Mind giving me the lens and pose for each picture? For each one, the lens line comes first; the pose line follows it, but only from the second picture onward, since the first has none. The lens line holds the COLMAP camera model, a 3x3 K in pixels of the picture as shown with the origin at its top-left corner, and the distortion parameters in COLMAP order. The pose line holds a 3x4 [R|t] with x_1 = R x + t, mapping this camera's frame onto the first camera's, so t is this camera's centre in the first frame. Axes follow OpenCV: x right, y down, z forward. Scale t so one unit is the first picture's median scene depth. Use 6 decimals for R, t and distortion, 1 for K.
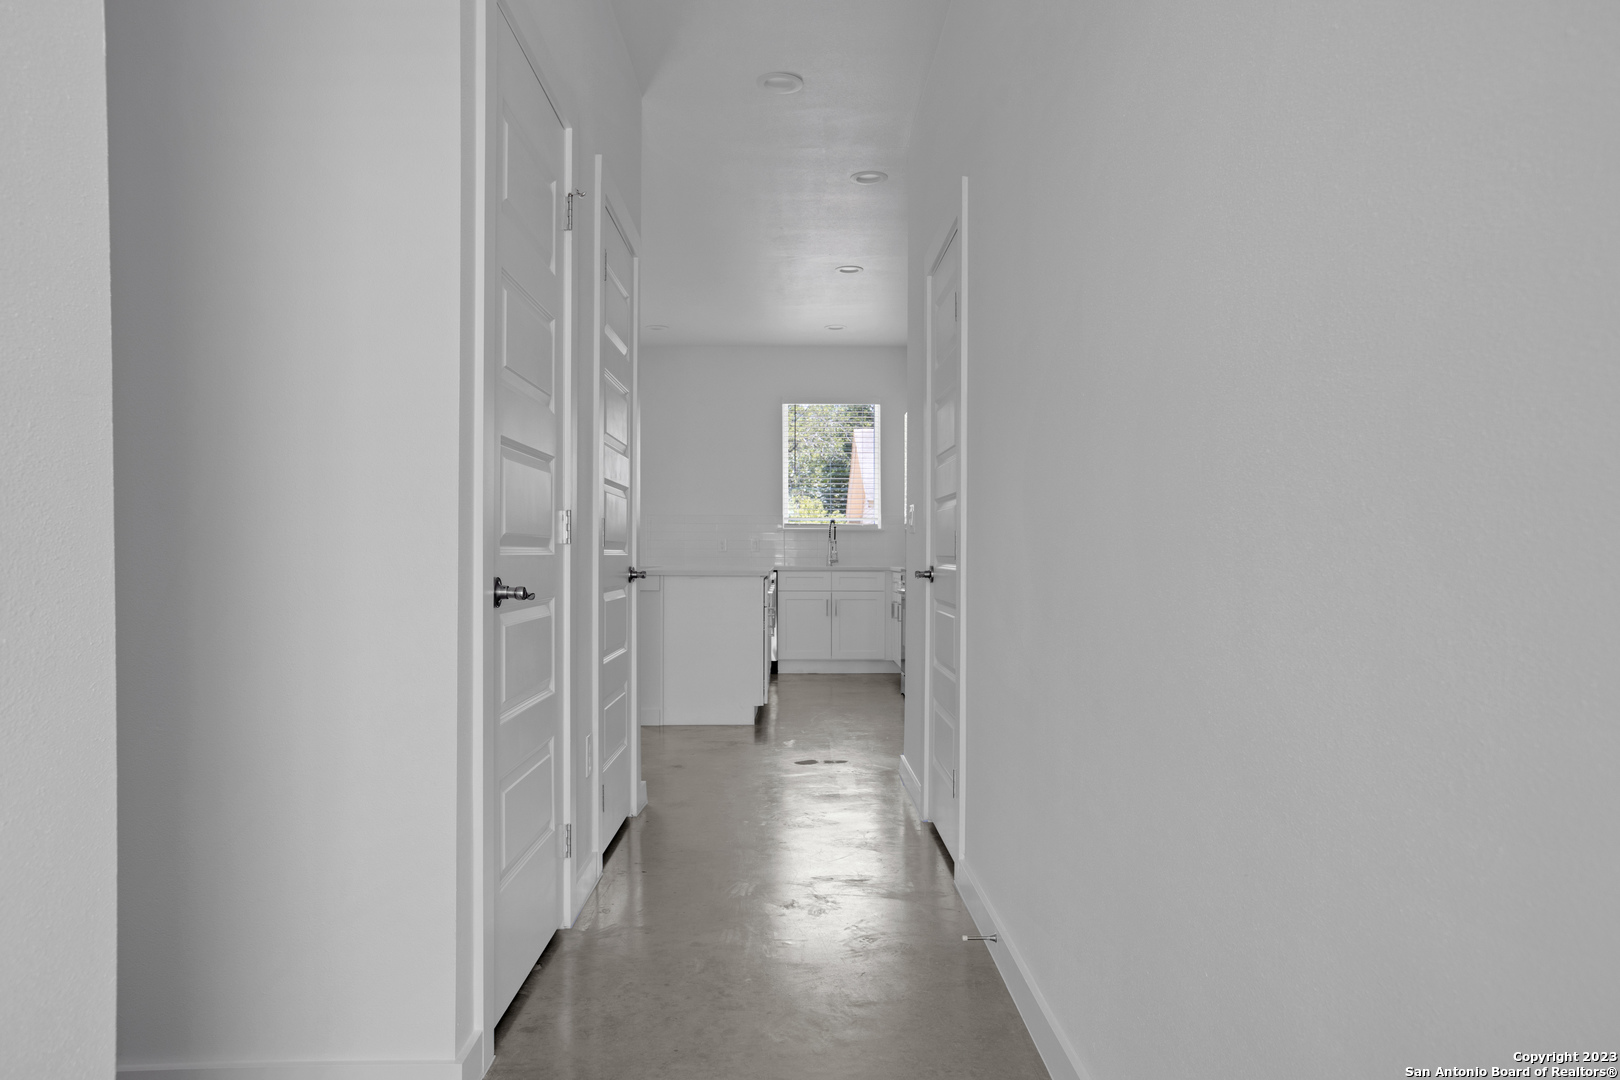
lens RADIAL K [[1405.0, 0, 810.0], [0, 1405.0, 540.0], [0, 0, 1]] dist [-0.074734, 0.220409]
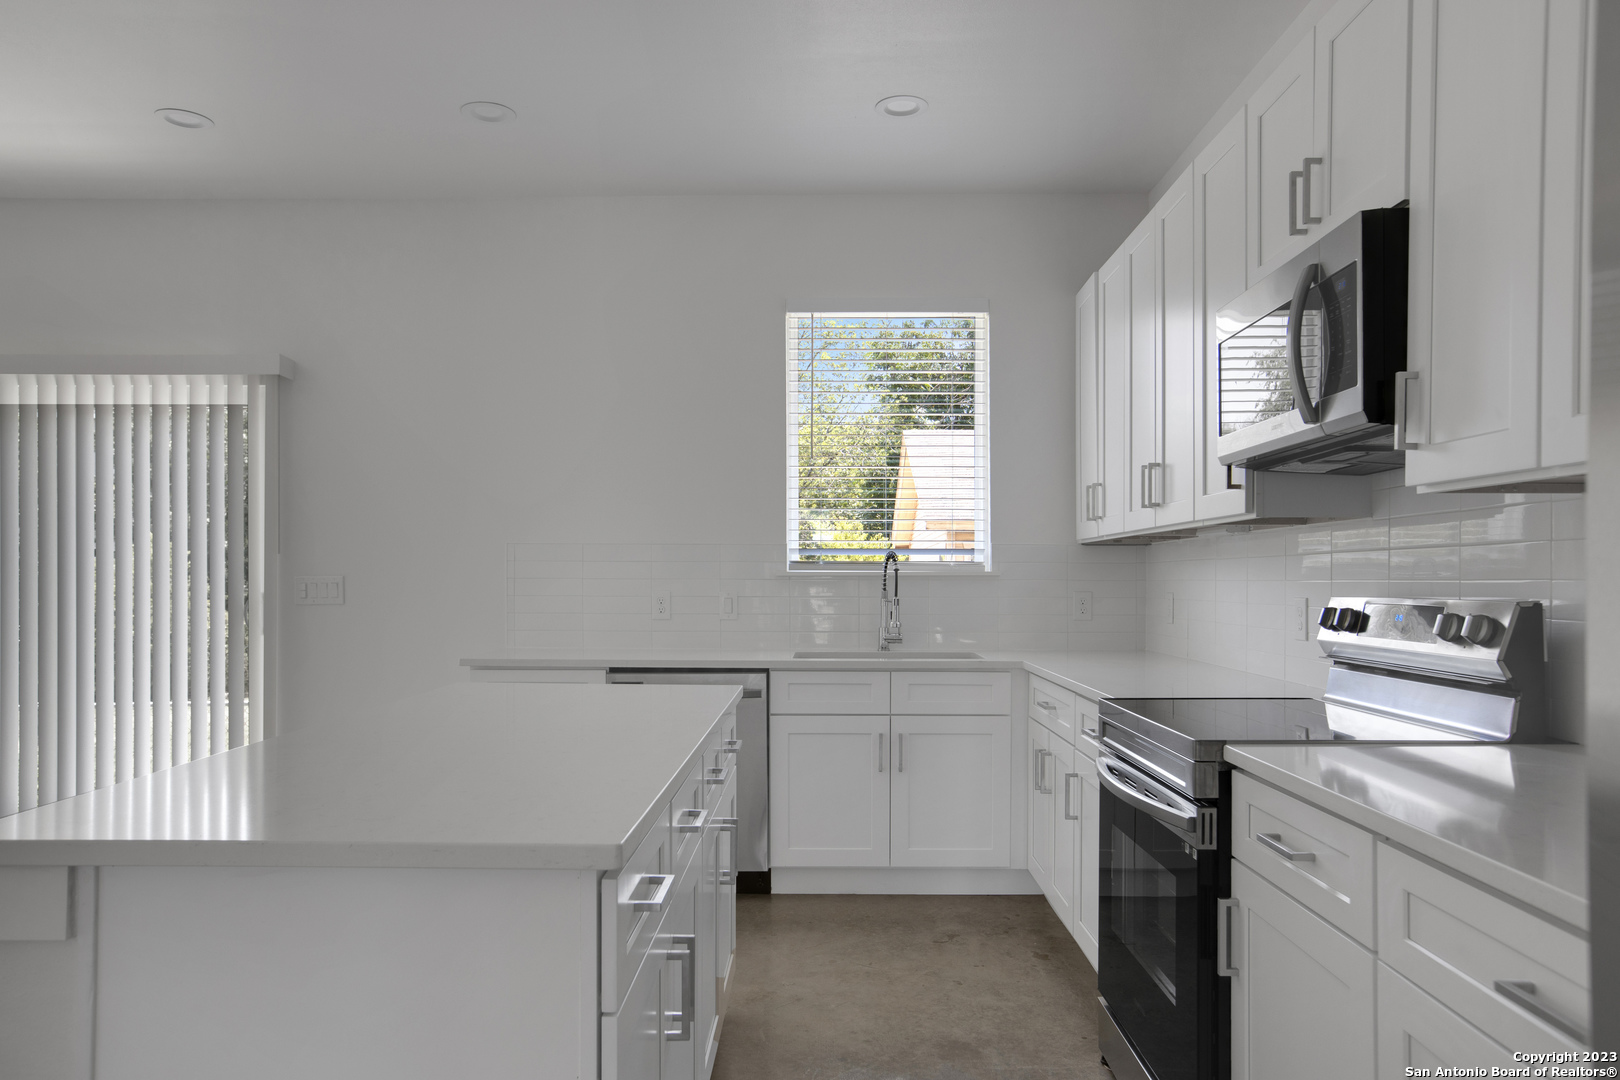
lens RADIAL K [[1405.0, 0, 810.0], [0, 1405.0, 540.0], [0, 0, 1]] dist [-0.074734, 0.220409]
pose [[0.999622, 0.000515, -0.027482, 0.001928], [-0.000965, 0.999866, -0.016353, -0.010851], [0.027470, 0.016374, 0.999489, 0.510681]]
